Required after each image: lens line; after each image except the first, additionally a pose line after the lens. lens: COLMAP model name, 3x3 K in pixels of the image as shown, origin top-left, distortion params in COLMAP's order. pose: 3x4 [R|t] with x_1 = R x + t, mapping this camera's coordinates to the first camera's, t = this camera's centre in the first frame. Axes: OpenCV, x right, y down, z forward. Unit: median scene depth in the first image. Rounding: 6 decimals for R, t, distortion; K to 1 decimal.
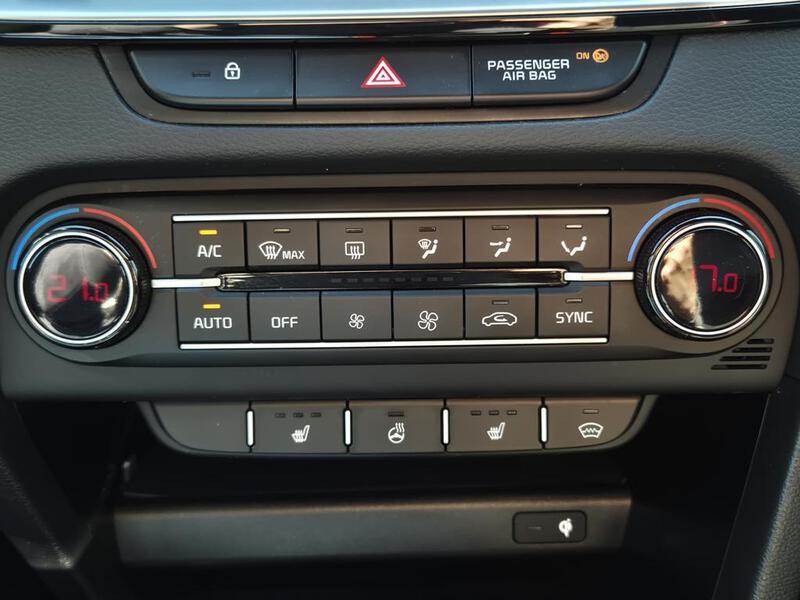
lens RADIAL K [[945.7, 0, 400.7], [0, 945.7, 295.7], [0, 0, 1]] dist [0.033258, 0.000000]
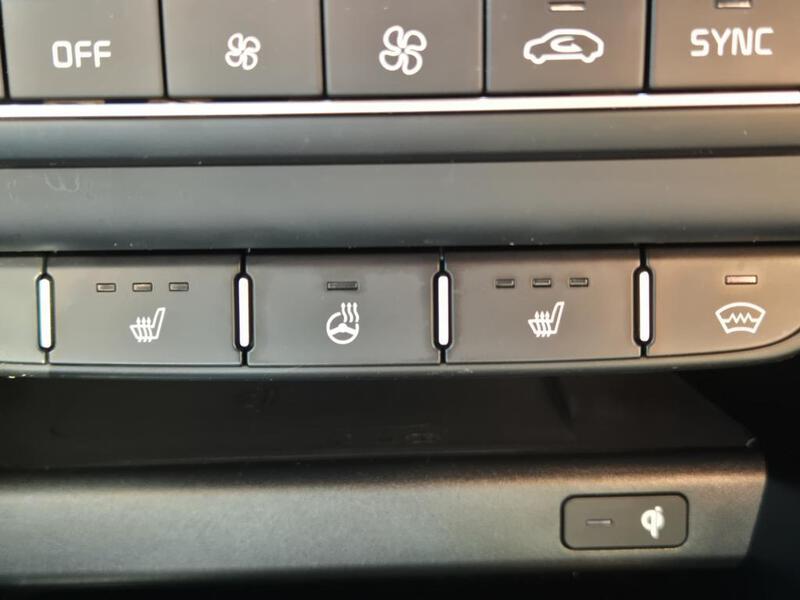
lens RADIAL K [[945.7, 0, 401.6], [0, 945.7, 304.4], [0, 0, 1]] dist [0.033258, 0.000000]
pose [[0.999996, 0.000553, -0.002594, 0.029057], [-0.000549, 0.999999, 0.001396, 0.143840], [0.002595, -0.001395, 0.999996, 0.545573]]
